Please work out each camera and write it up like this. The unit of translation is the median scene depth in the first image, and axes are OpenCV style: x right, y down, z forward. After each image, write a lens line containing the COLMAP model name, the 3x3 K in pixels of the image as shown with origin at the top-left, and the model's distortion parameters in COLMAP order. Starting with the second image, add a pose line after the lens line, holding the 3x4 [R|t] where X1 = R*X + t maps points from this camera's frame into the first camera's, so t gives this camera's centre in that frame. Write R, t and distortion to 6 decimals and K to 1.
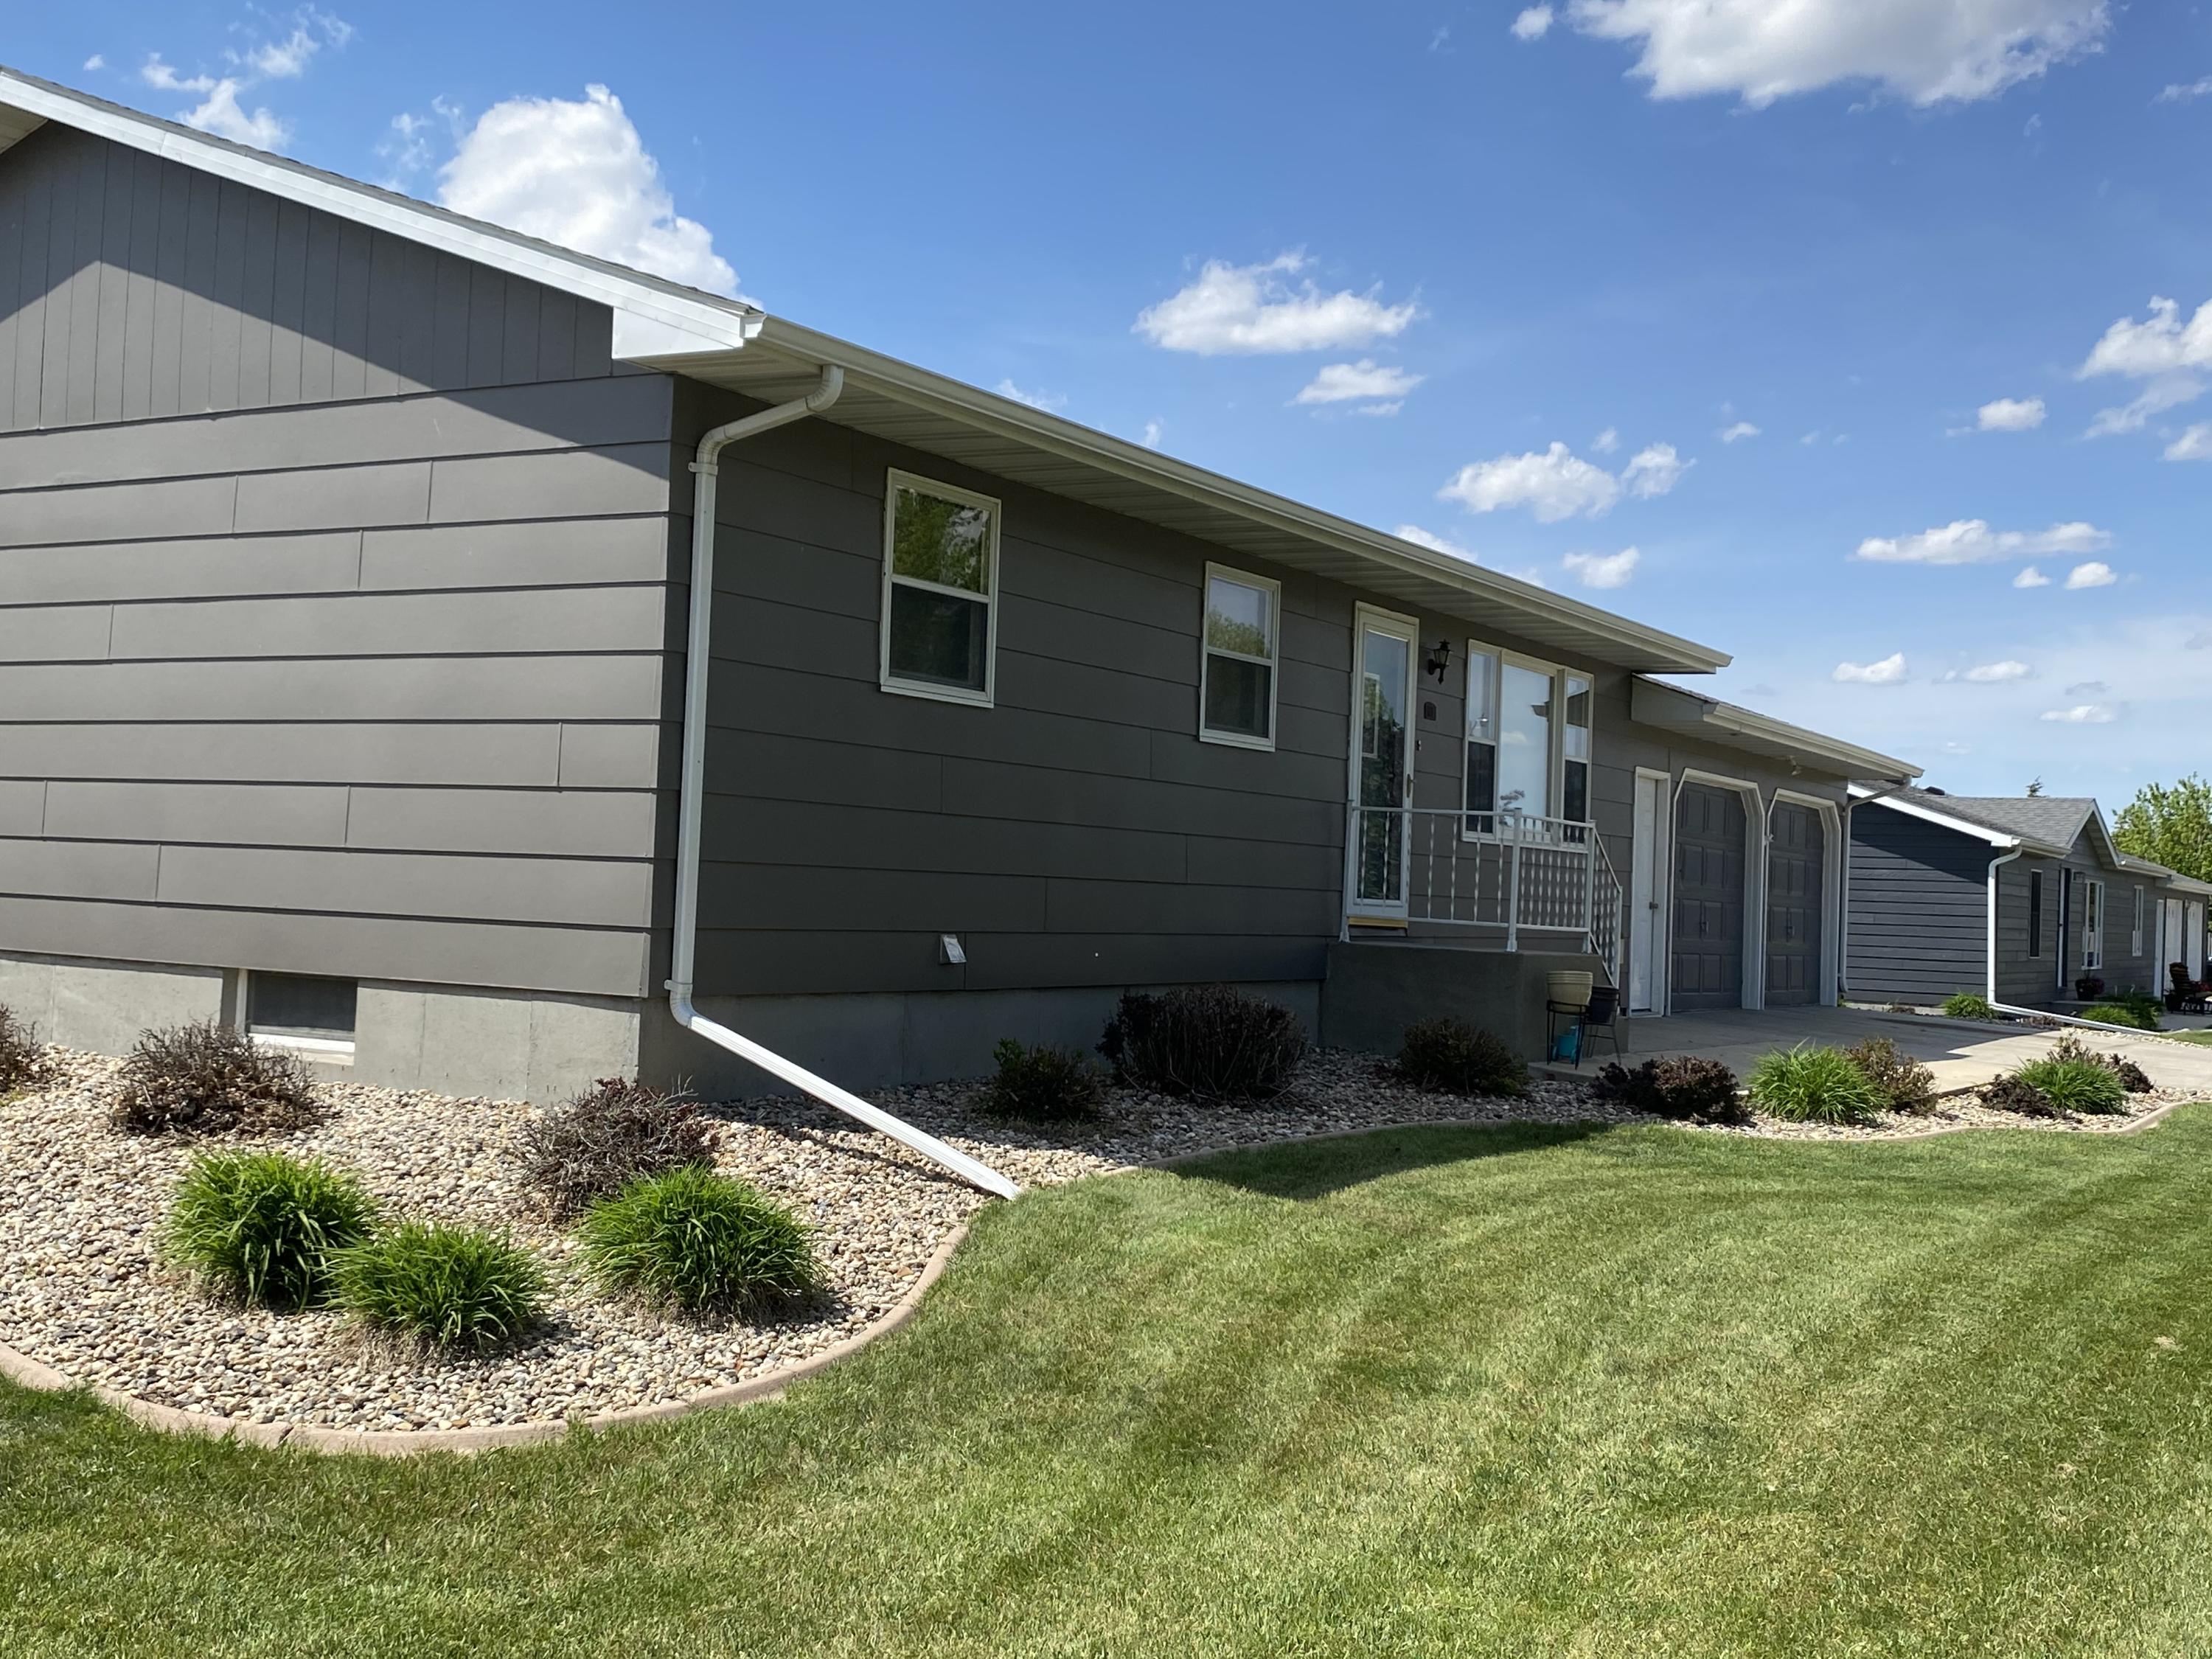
lens RADIAL K [[2446.2, 0, 1102.0], [0, 2446.2, 816.1], [0, 0, 1]] dist [0.071125, 0.000000]
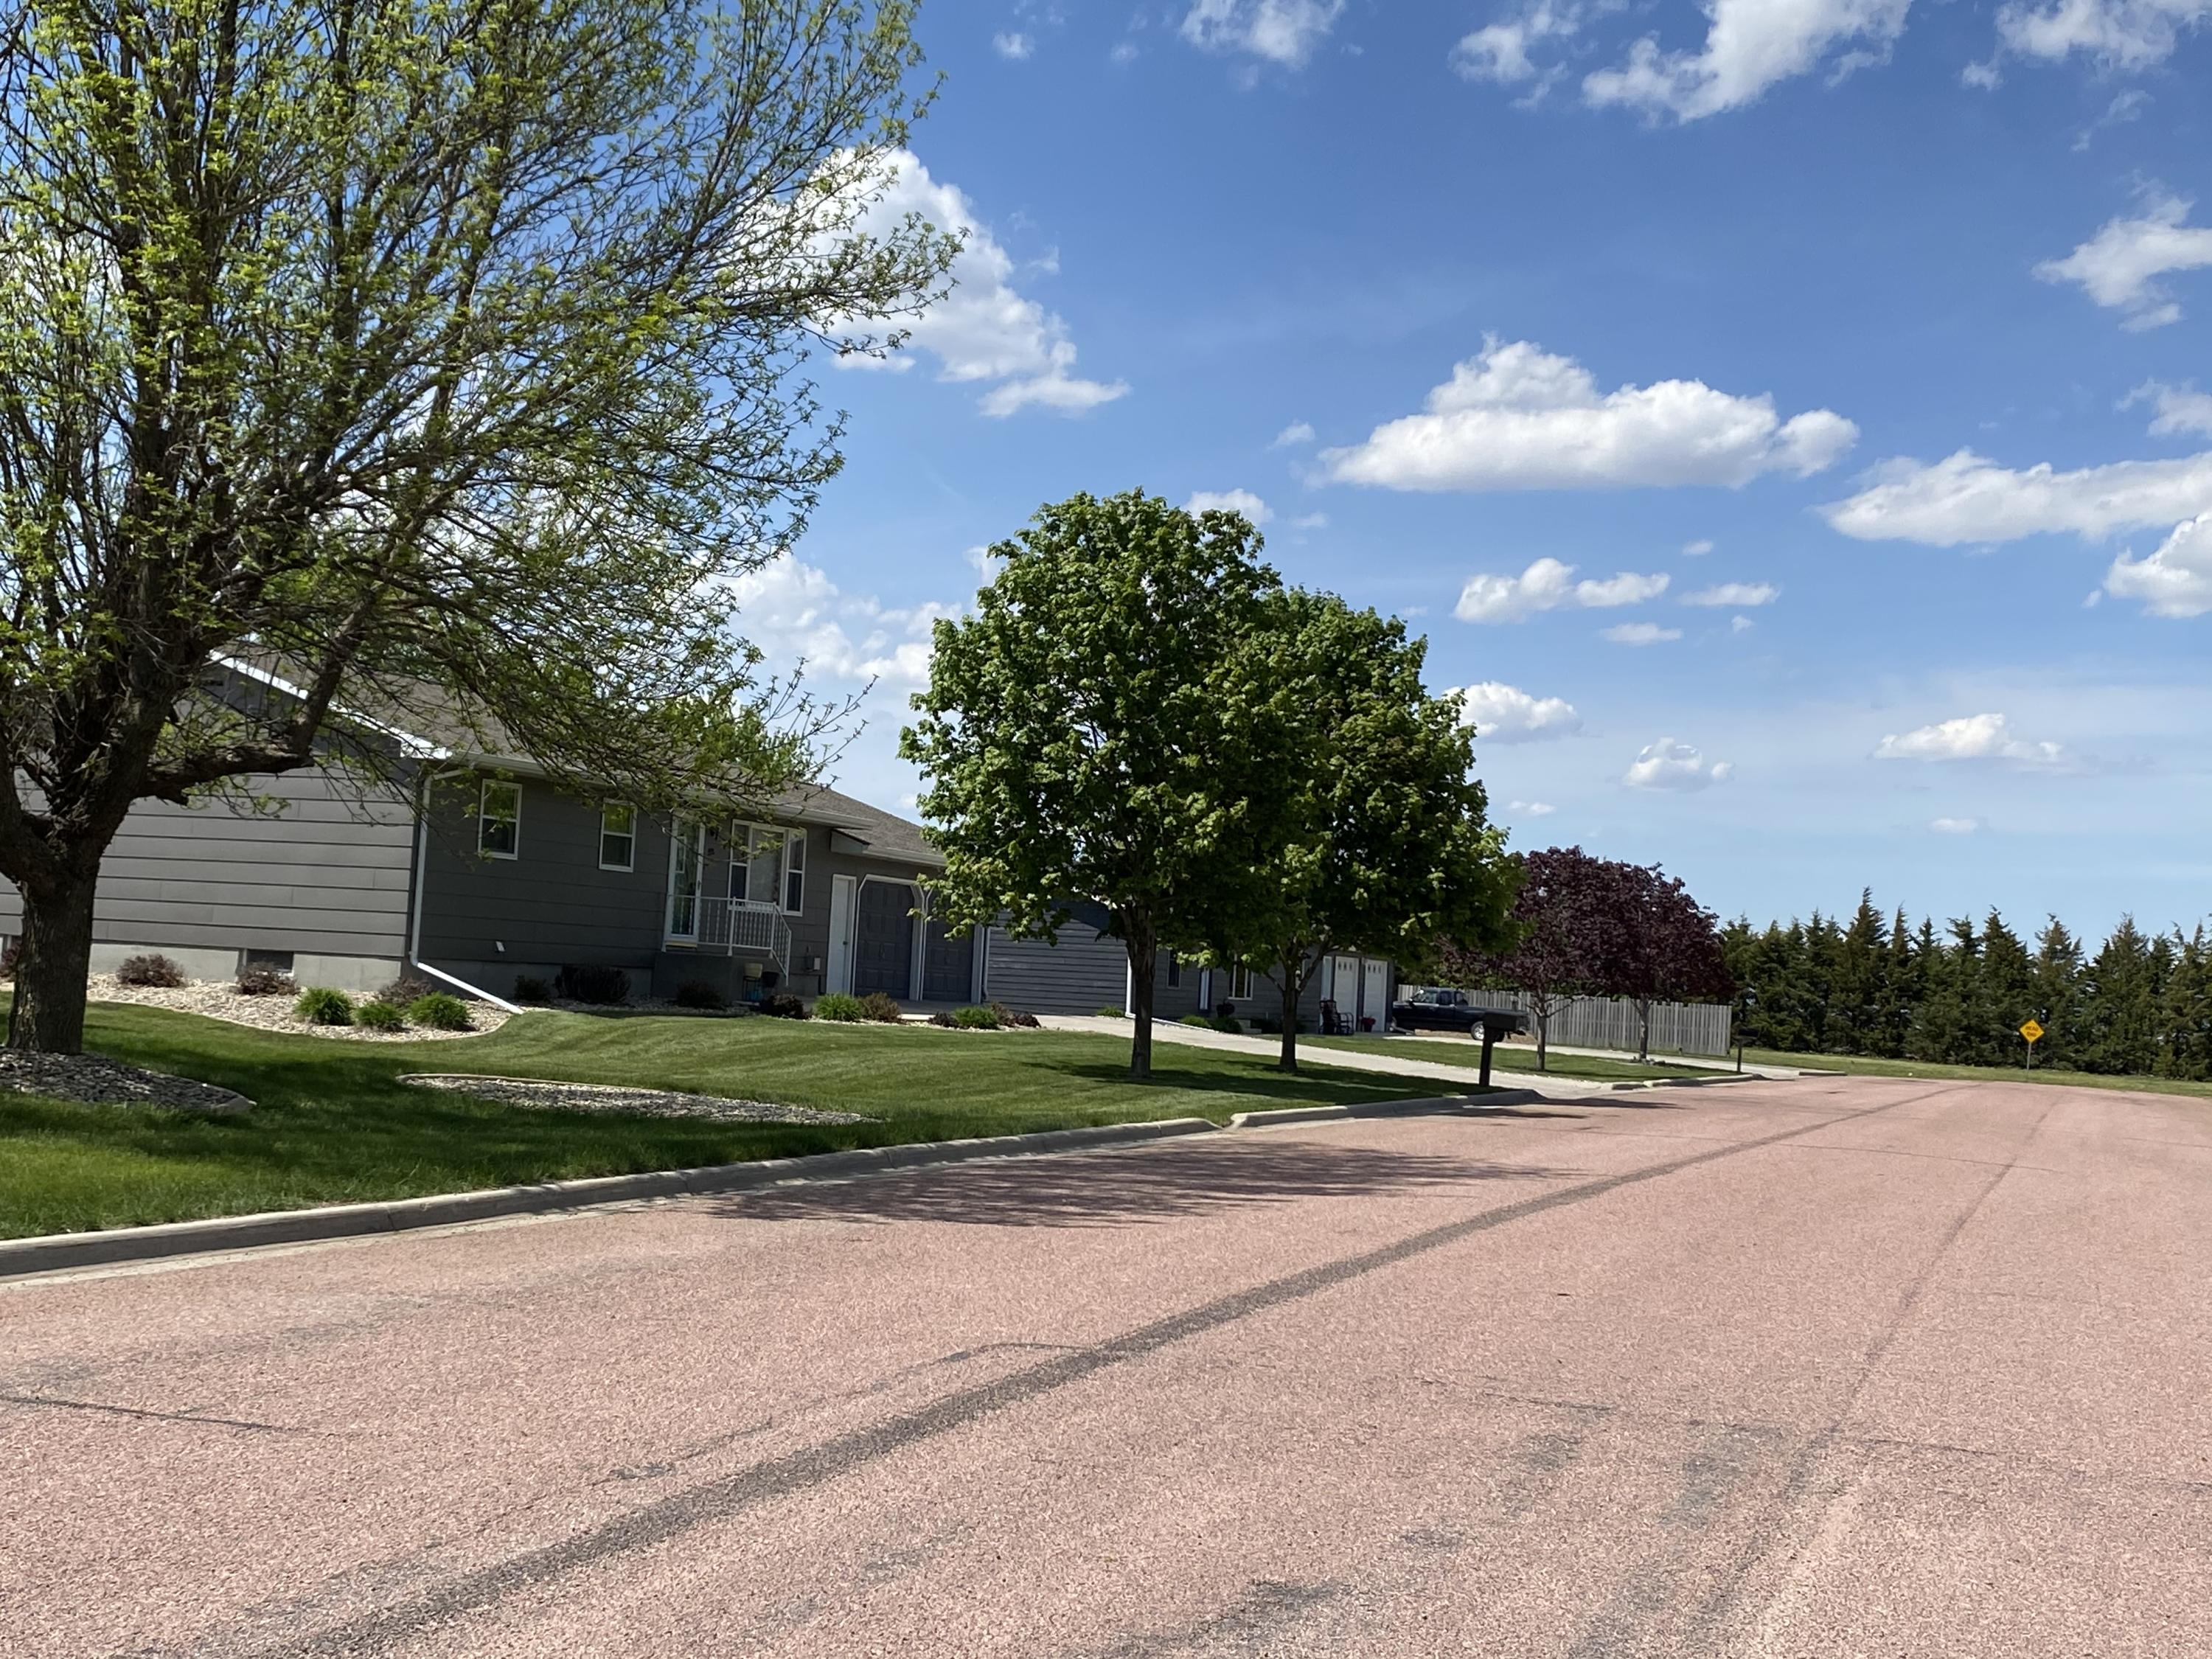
lens RADIAL K [[2773.0, 0, 1100.4], [0, 2773.0, 817.6], [0, 0, 1]] dist [0.113916, 0.000000]
pose [[0.984189, 0.022839, 0.175642, 0.056502], [-0.019444, 0.999590, -0.021027, -0.043235], [-0.176051, 0.017280, 0.984229, -2.479424]]
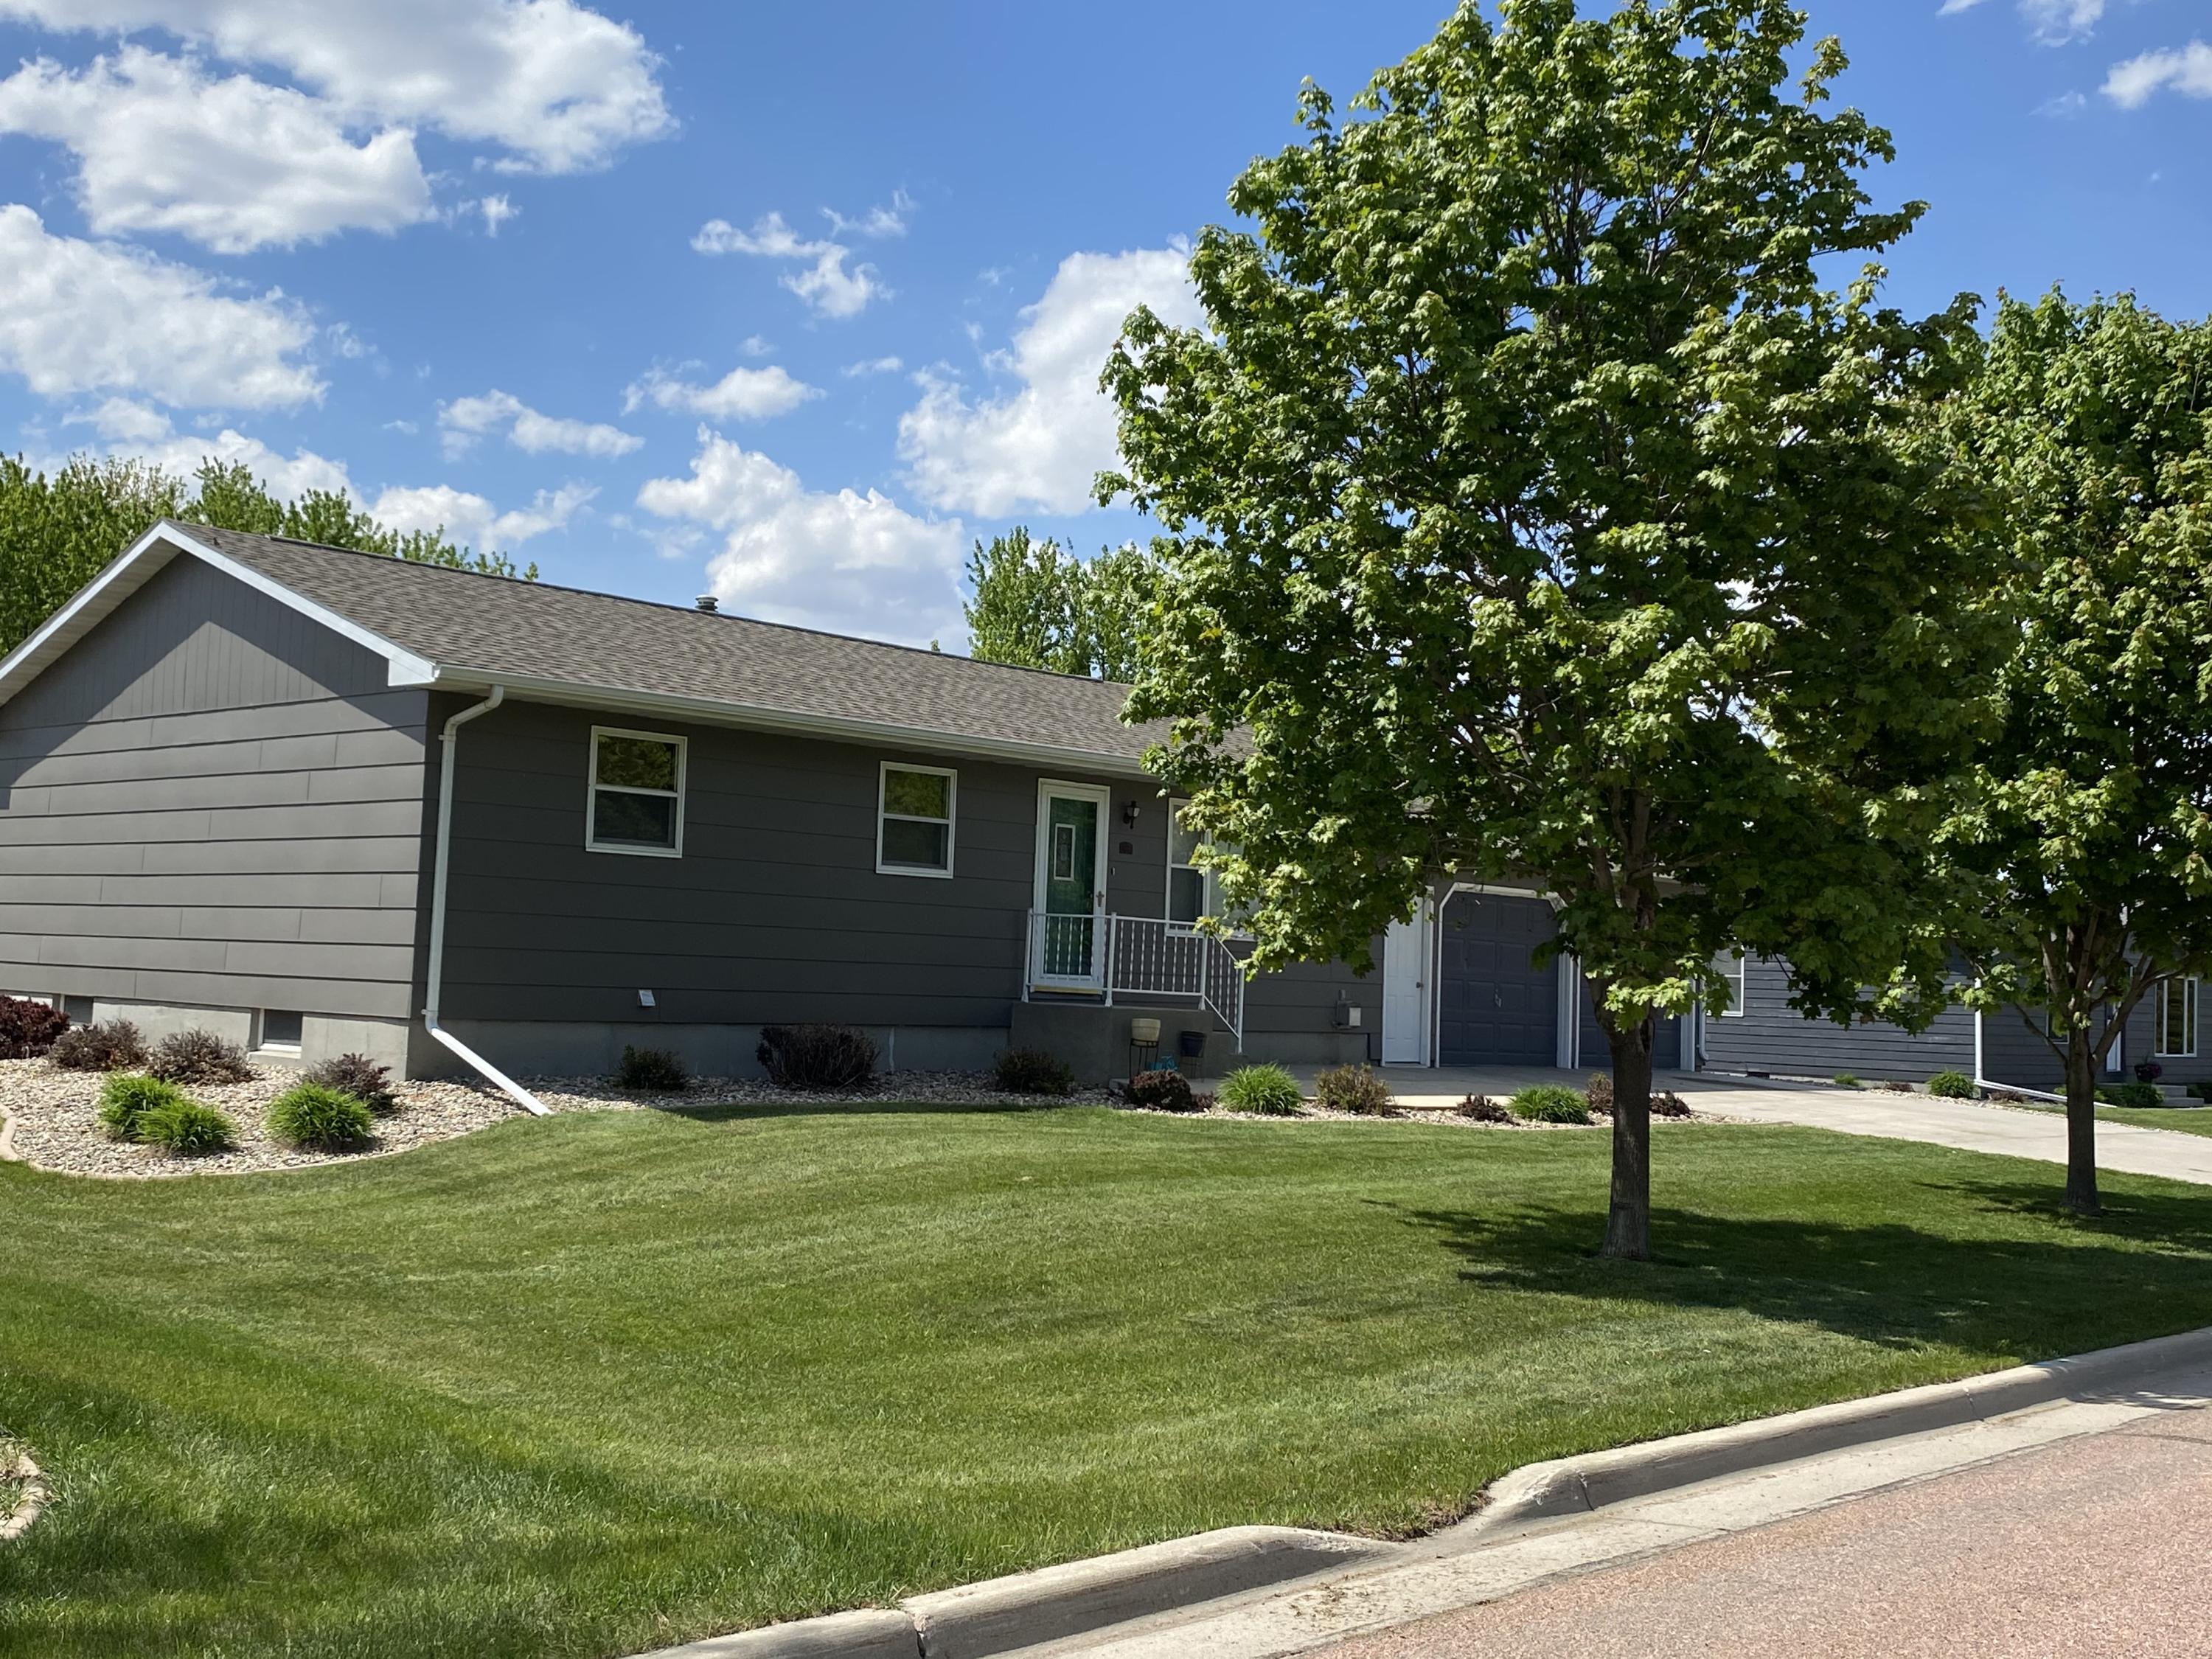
lens RADIAL K [[2446.2, 0, 1120.5], [0, 2446.2, 840.4], [0, 0, 1]] dist [0.071125, 0.000000]
pose [[0.975805, -0.017366, -0.217952, 0.702625], [0.009327, 0.999240, -0.037856, 0.012746], [0.218444, 0.034908, 0.975225, -0.679258]]
